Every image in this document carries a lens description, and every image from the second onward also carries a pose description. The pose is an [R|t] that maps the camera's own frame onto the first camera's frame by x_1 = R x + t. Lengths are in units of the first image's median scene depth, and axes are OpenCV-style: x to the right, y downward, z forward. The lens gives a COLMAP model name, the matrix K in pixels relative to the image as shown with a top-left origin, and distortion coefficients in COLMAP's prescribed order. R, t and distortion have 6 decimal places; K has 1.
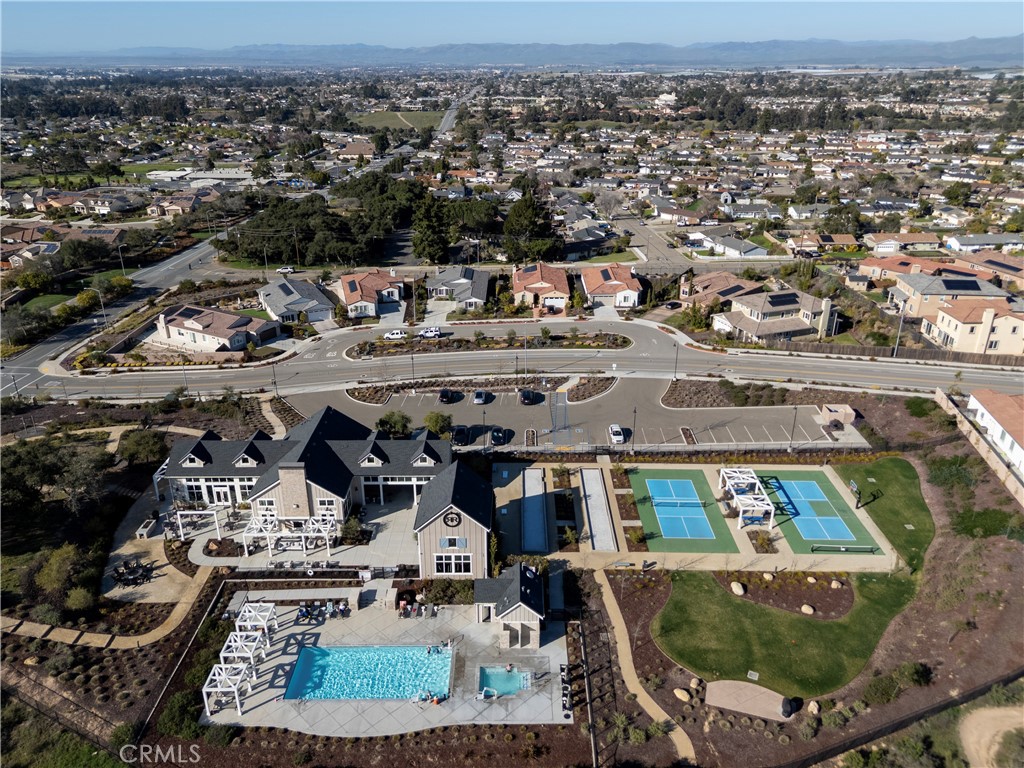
lens RADIAL K [[766.1, 0, 510.8], [0, 766.1, 382.6], [0, 0, 1]] dist [0.039031, -0.024409]
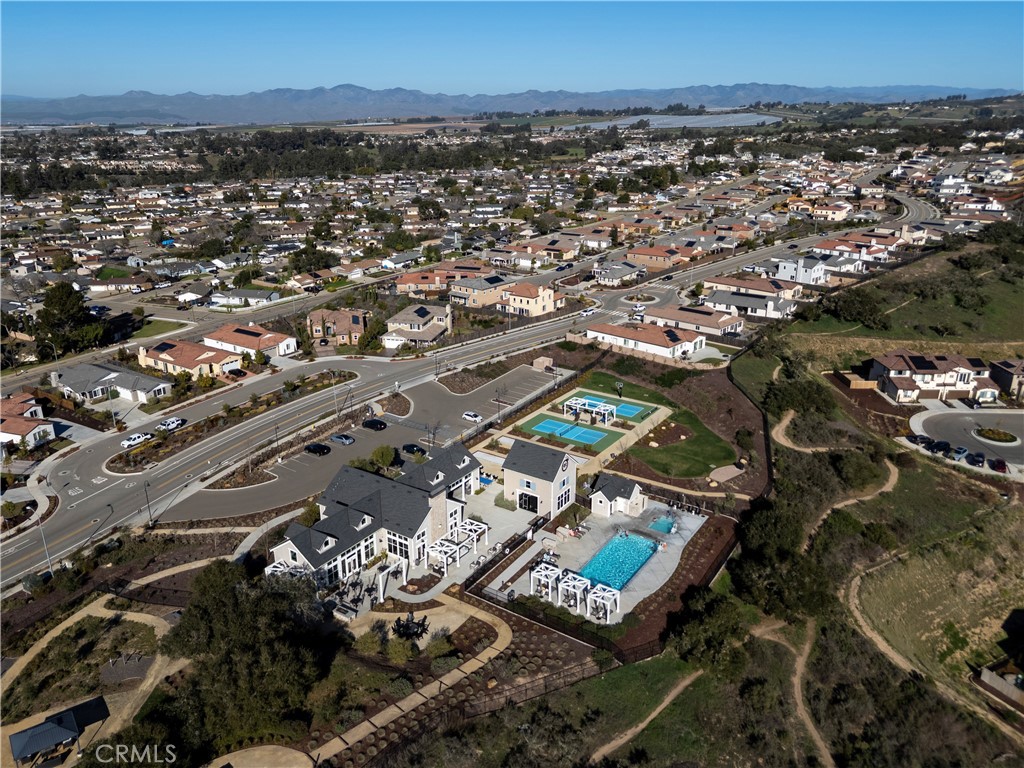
lens RADIAL K [[766.1, 0, 511.9], [0, 766.1, 386.0], [0, 0, 1]] dist [0.039031, -0.024409]
pose [[0.544416, -0.280268, 0.790608, -0.753084], [0.325767, 0.939190, 0.108615, -0.093162], [-0.772972, 0.198423, 0.602613, 0.109489]]
